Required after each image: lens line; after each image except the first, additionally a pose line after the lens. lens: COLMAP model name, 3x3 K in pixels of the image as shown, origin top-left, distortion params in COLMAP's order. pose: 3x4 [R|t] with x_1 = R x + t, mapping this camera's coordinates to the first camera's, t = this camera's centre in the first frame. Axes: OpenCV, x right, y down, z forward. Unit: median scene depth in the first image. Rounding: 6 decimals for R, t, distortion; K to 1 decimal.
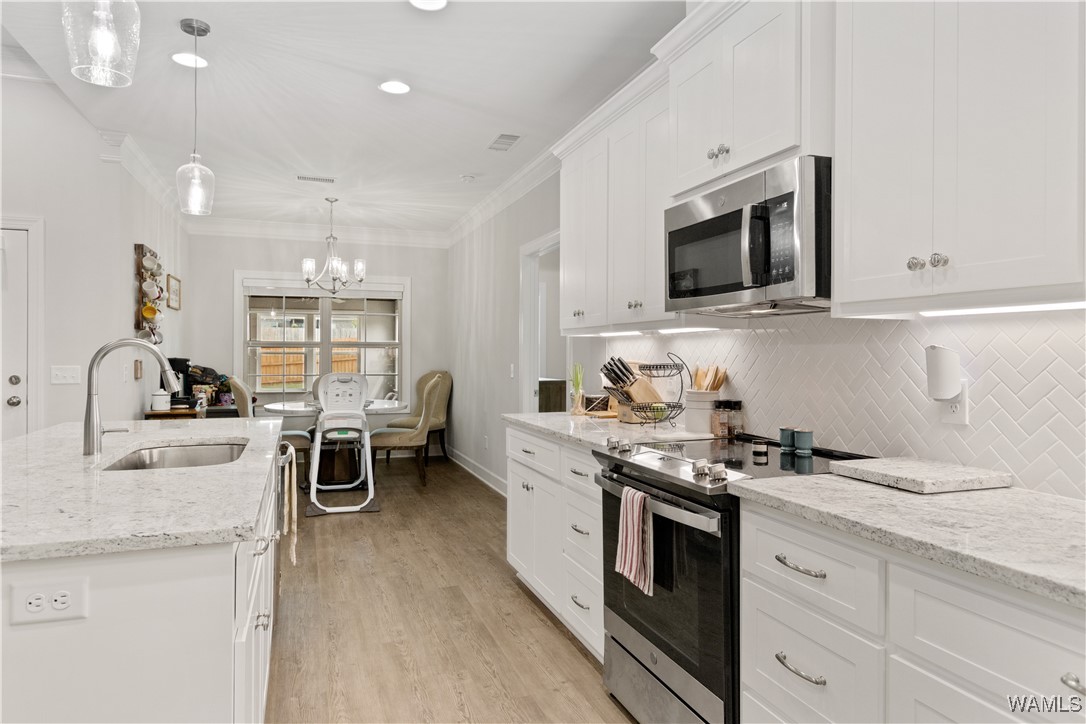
lens RADIAL K [[665.2, 0, 532.5], [0, 665.2, 356.8], [0, 0, 1]] dist [0.001462, 0.003052]
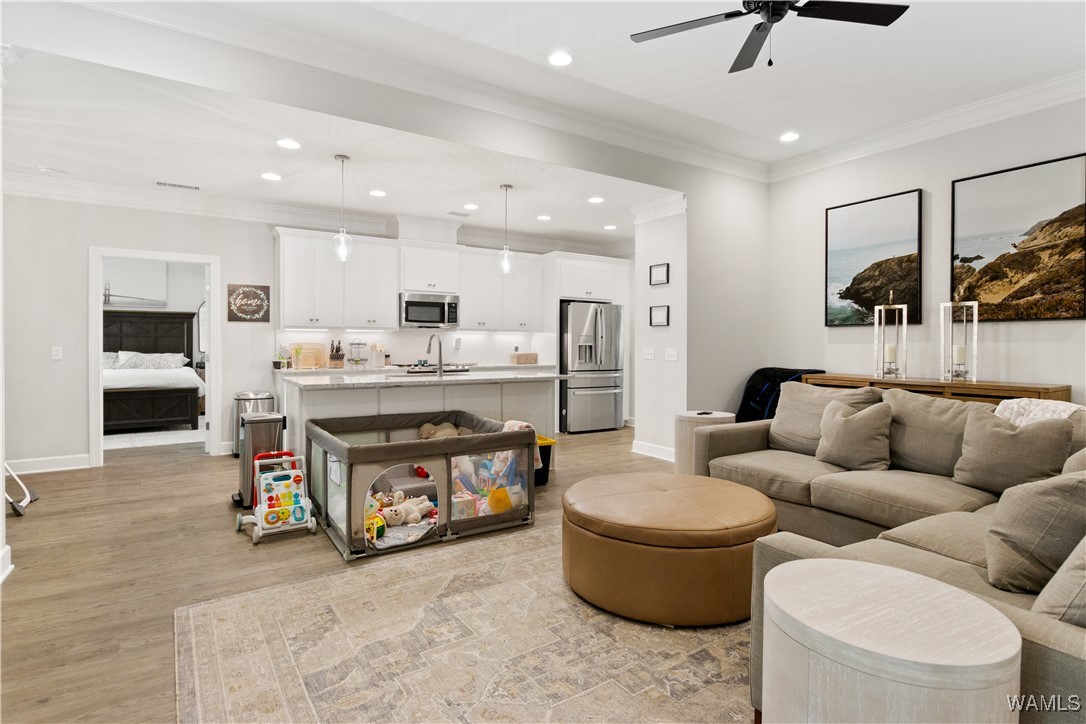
lens RADIAL K [[551.8, 0, 533.5], [0, 551.8, 354.3], [0, 0, 1]] dist [-0.000506, -0.000576]
pose [[-0.214150, -0.023096, 0.976528, -1.410240], [0.001964, 0.999708, 0.024075, 0.003236], [-0.976799, 0.007074, -0.214042, 0.544504]]
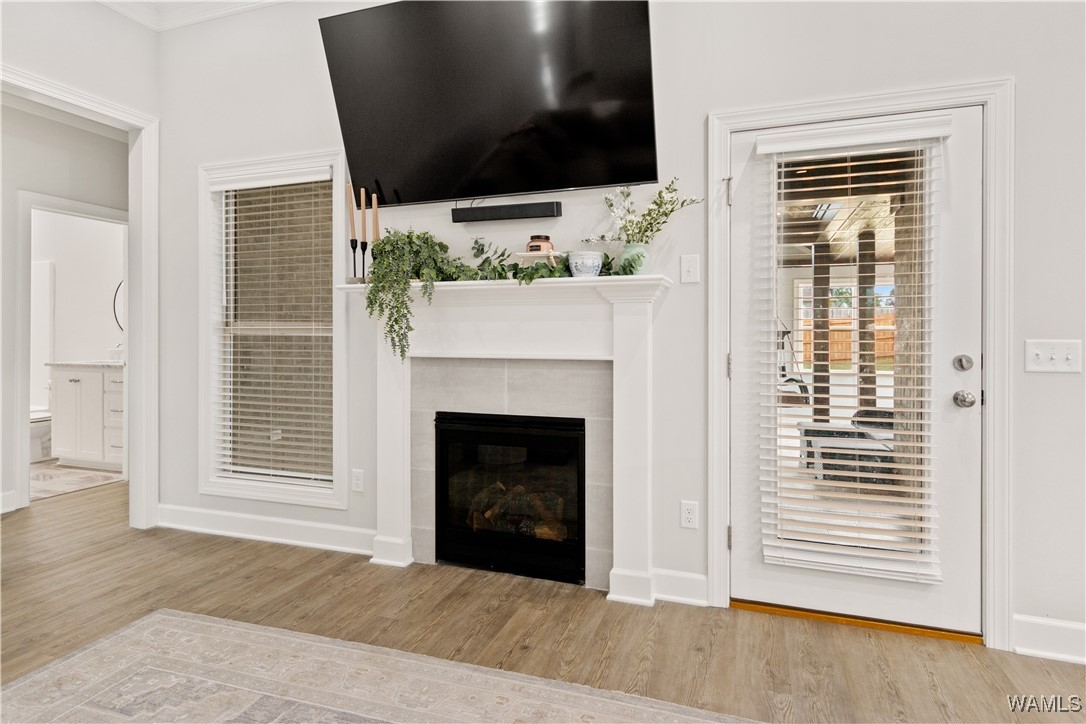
lens RADIAL K [[619.1, 0, 530.6], [0, 619.1, 332.1], [0, 0, 1]] dist [0.015617, -0.002590]
pose [[0.769390, 0.001894, -0.638776, -0.702907], [-0.002770, 0.999996, -0.000372, 0.008775], [0.638773, 0.002056, 0.769392, 0.325504]]
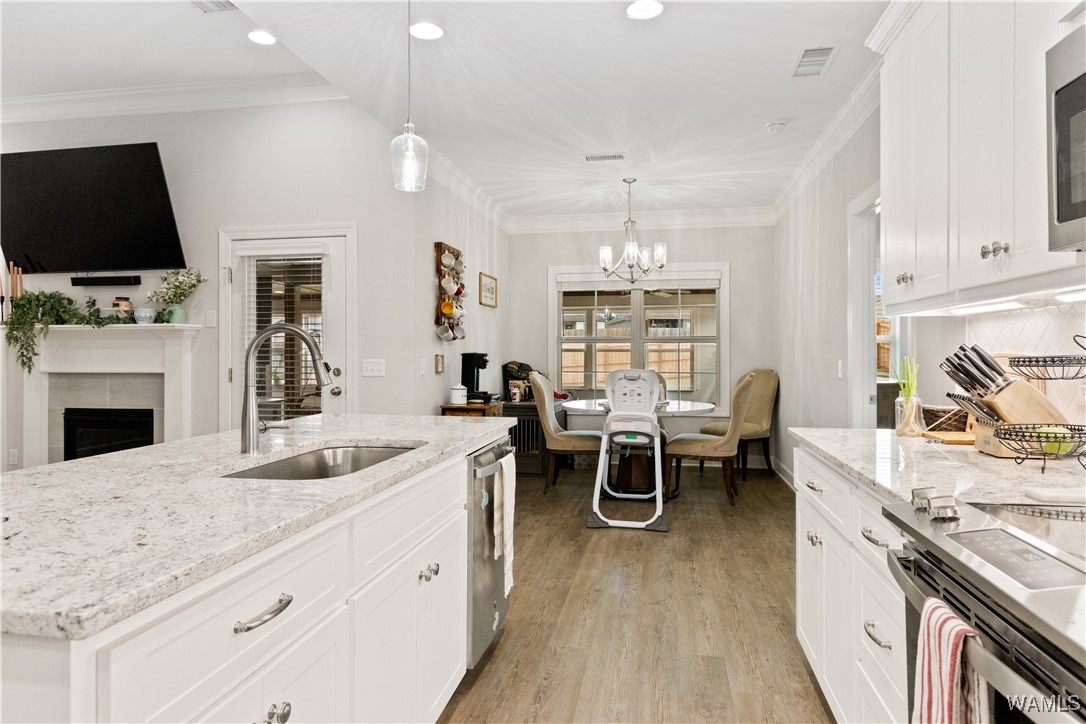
lens RADIAL K [[665.2, 0, 537.6], [0, 665.2, 349.4], [0, 0, 1]] dist [0.001462, 0.003052]
pose [[0.864980, -0.004476, -0.501786, 0.066204], [-0.000451, 0.999953, -0.009698, 0.007598], [0.501806, 0.008615, 0.864937, 0.206185]]
